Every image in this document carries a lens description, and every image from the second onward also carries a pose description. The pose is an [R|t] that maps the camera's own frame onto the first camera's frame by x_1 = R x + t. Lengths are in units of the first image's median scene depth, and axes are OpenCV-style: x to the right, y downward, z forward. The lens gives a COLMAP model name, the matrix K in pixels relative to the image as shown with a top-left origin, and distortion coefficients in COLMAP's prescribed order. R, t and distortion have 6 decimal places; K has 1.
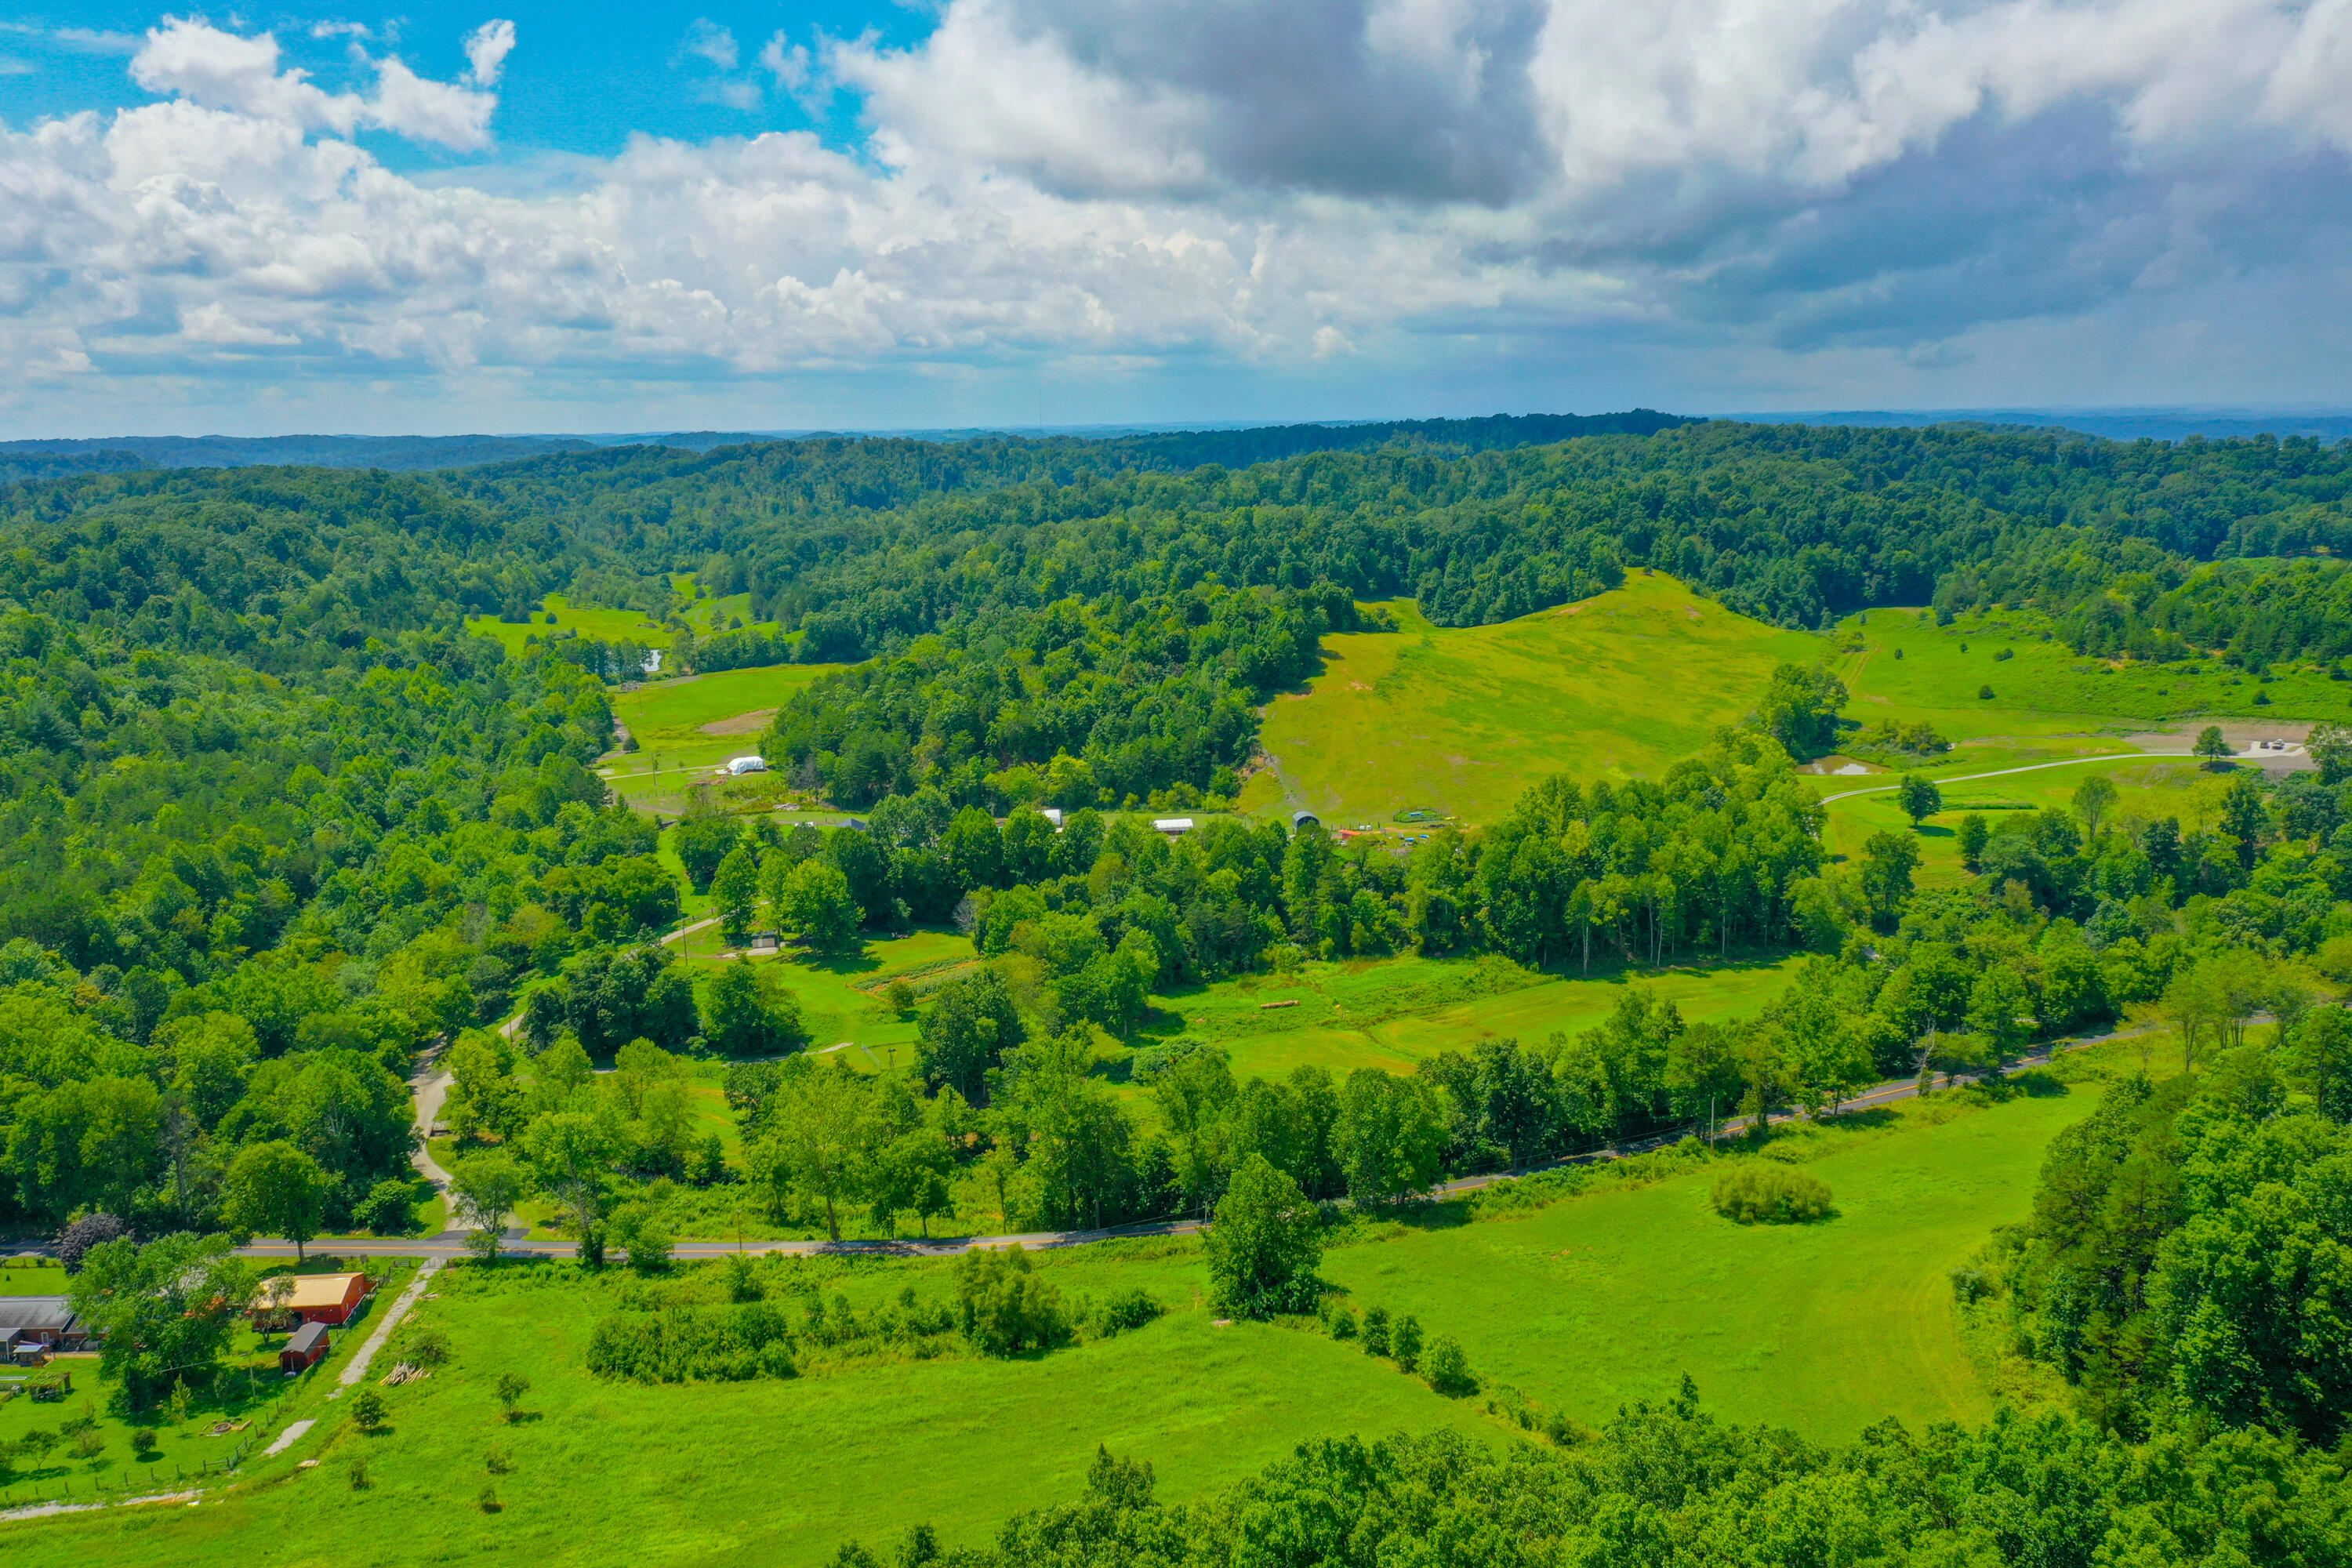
lens RADIAL K [[1847.6, 0, 1169.8], [0, 1847.6, 773.5], [0, 0, 1]] dist [0.000642, 0.003077]
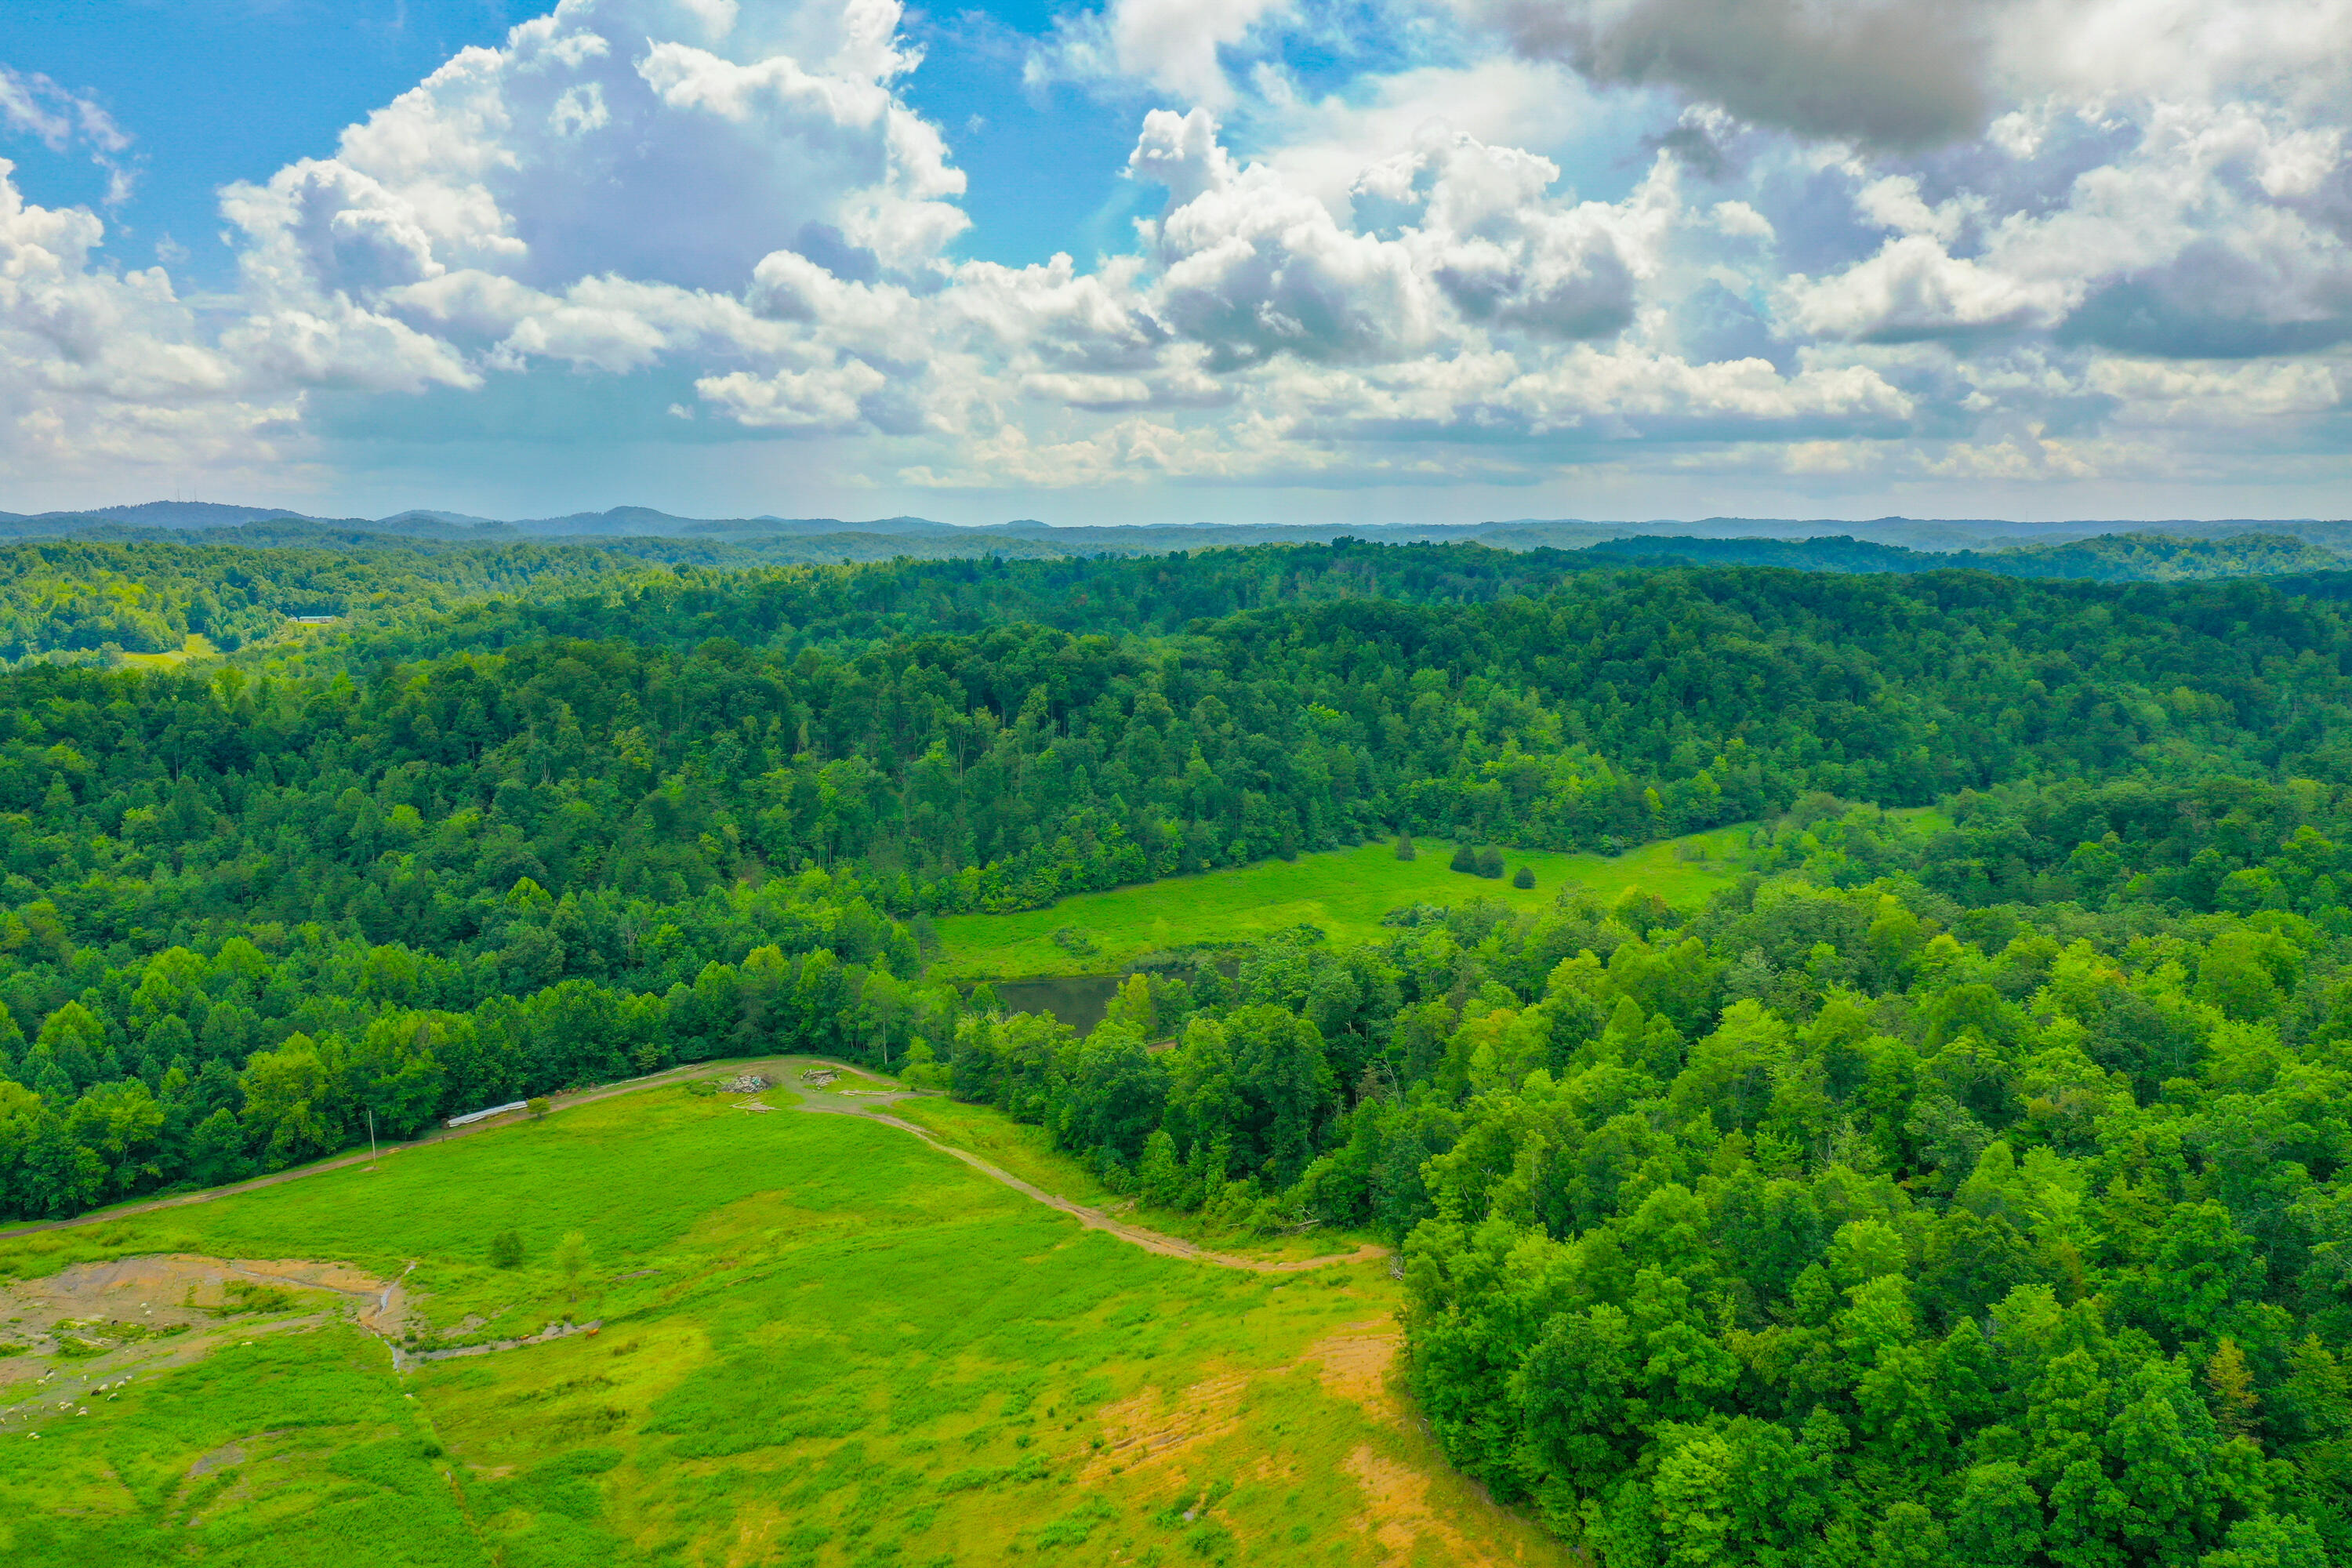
lens RADIAL K [[1847.6, 0, 1154.1], [0, 1847.6, 875.4], [0, 0, 1]] dist [0.000642, 0.003077]
pose [[0.307768, 0.195229, -0.931216, 0.204632], [-0.179262, 0.973092, 0.144762, -0.229269], [0.934422, 0.122379, 0.334484, 1.164418]]
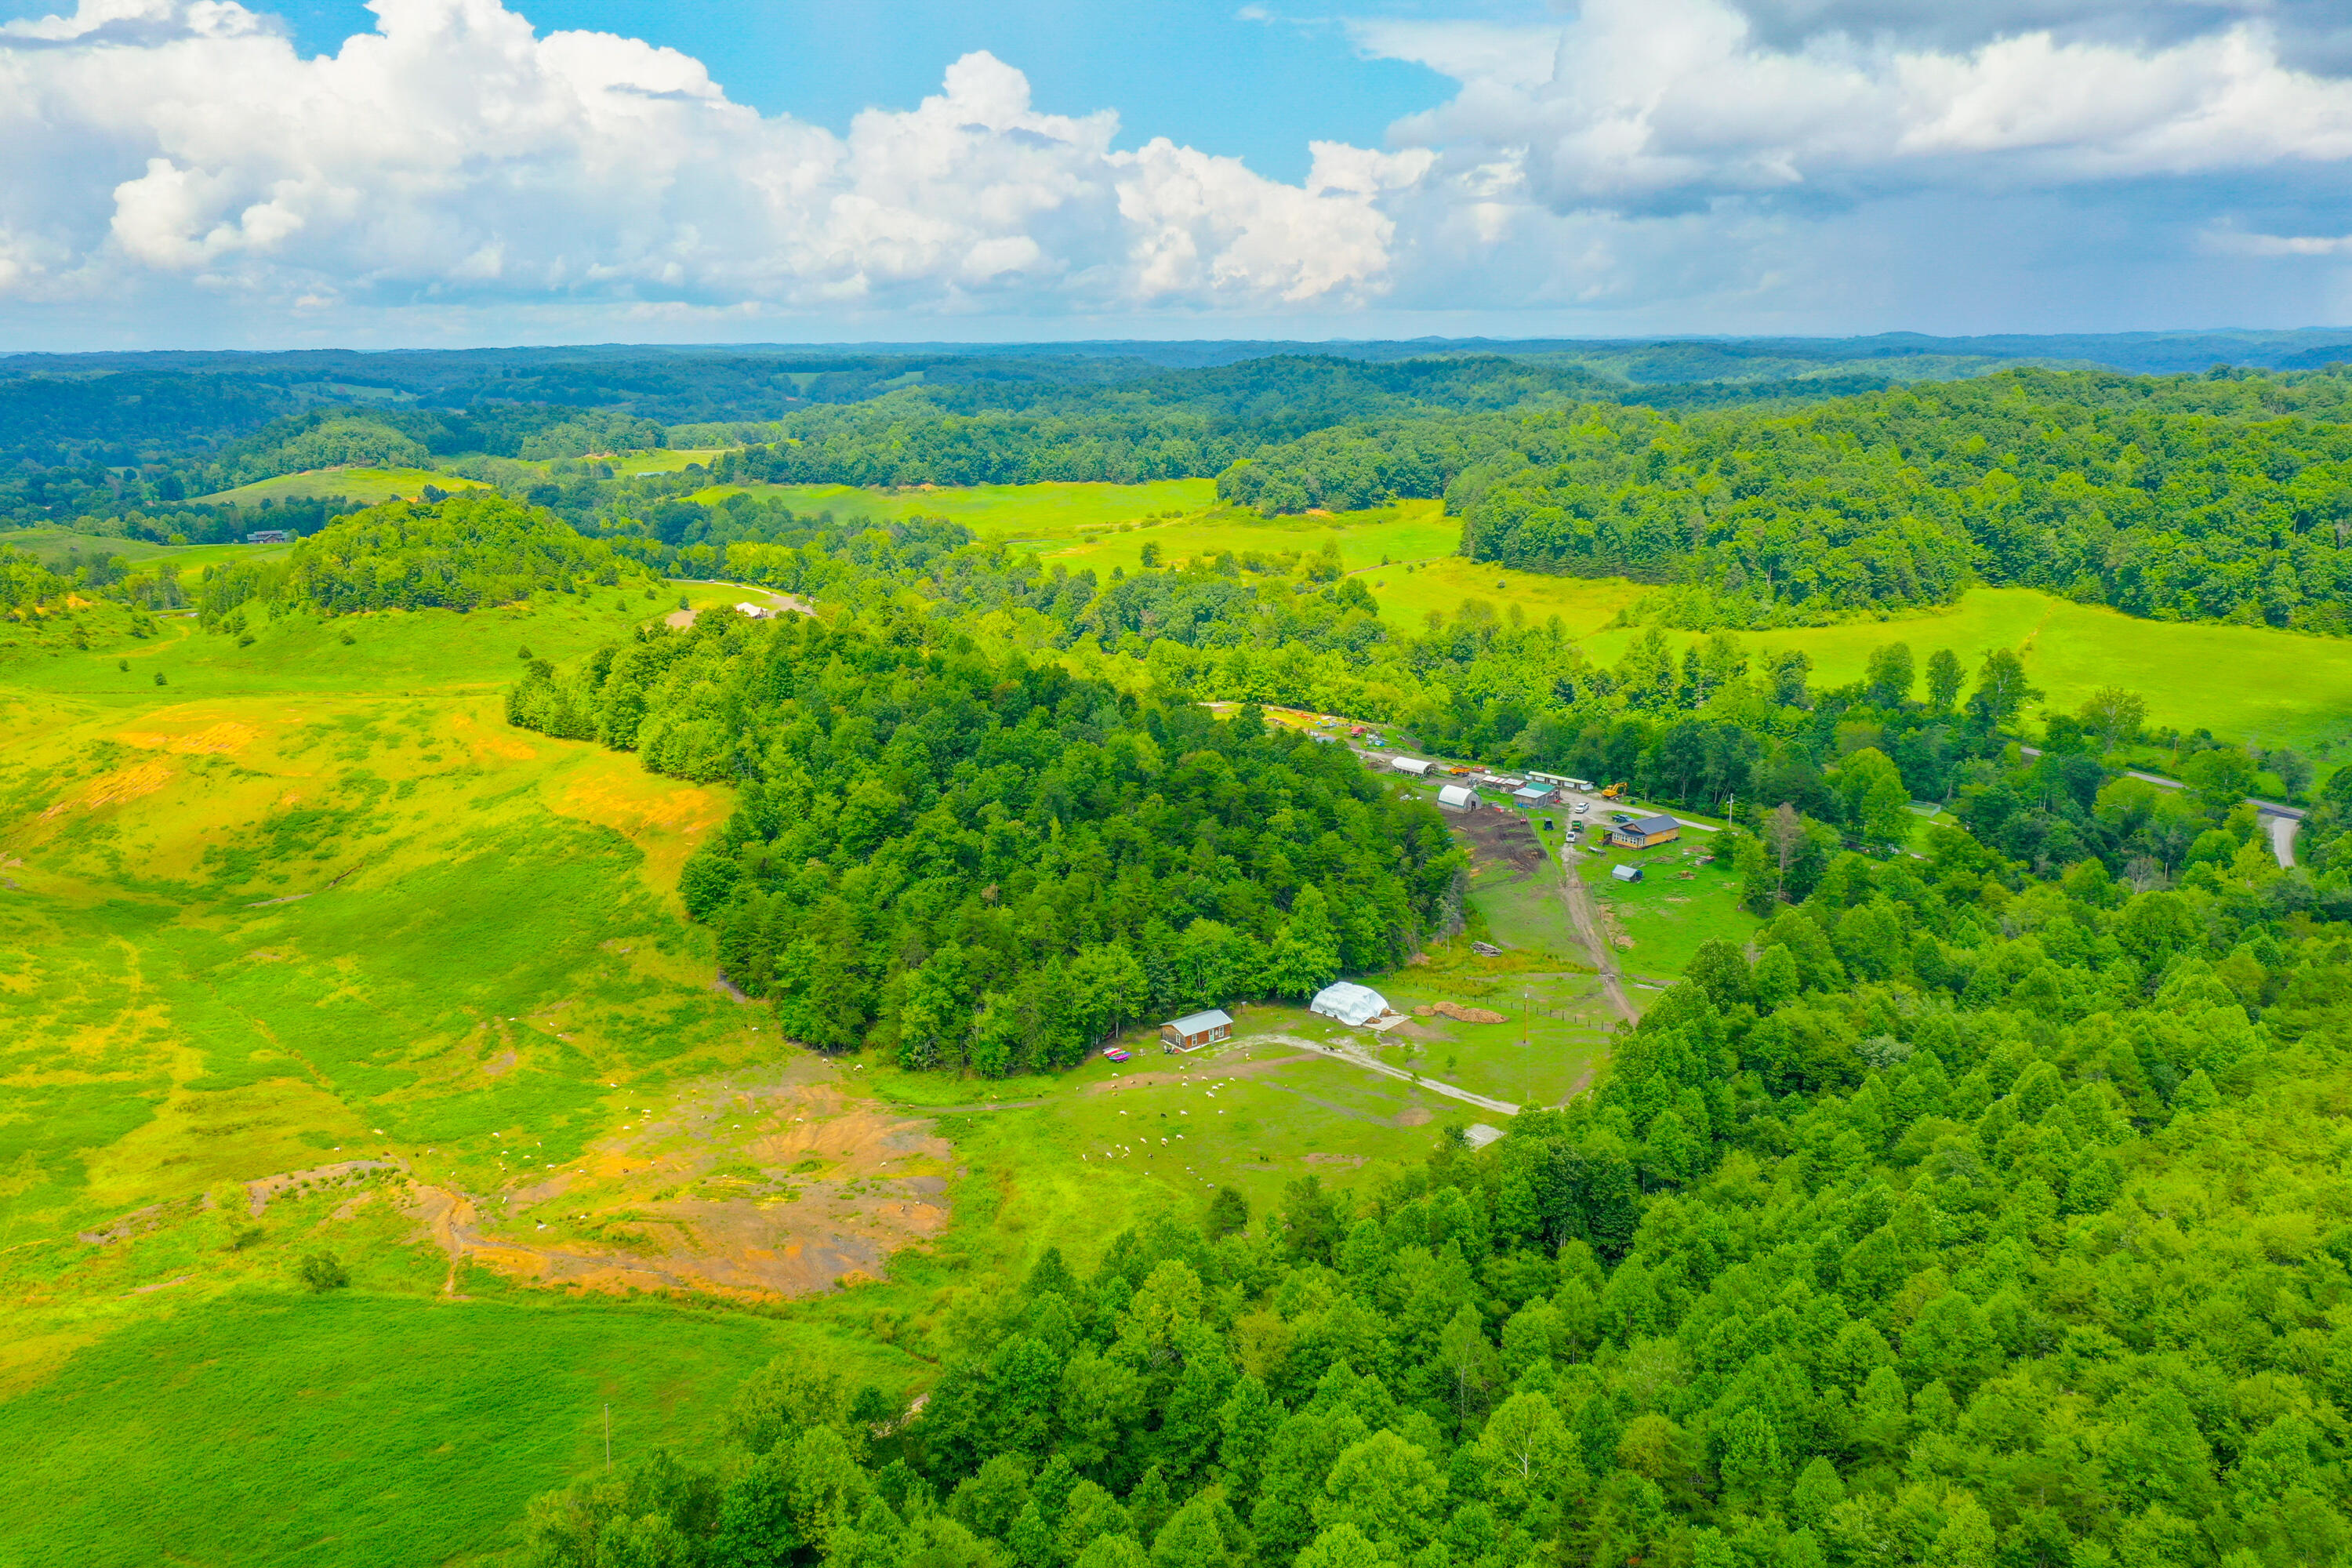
lens RADIAL K [[1847.6, 0, 1170.2], [0, 1847.6, 787.5], [0, 0, 1]] dist [0.000642, 0.003077]
pose [[-0.466084, -0.187849, 0.864568, -0.607842], [0.185352, 0.934783, 0.303027, -0.219004], [-0.865107, 0.301486, -0.400869, 1.150221]]
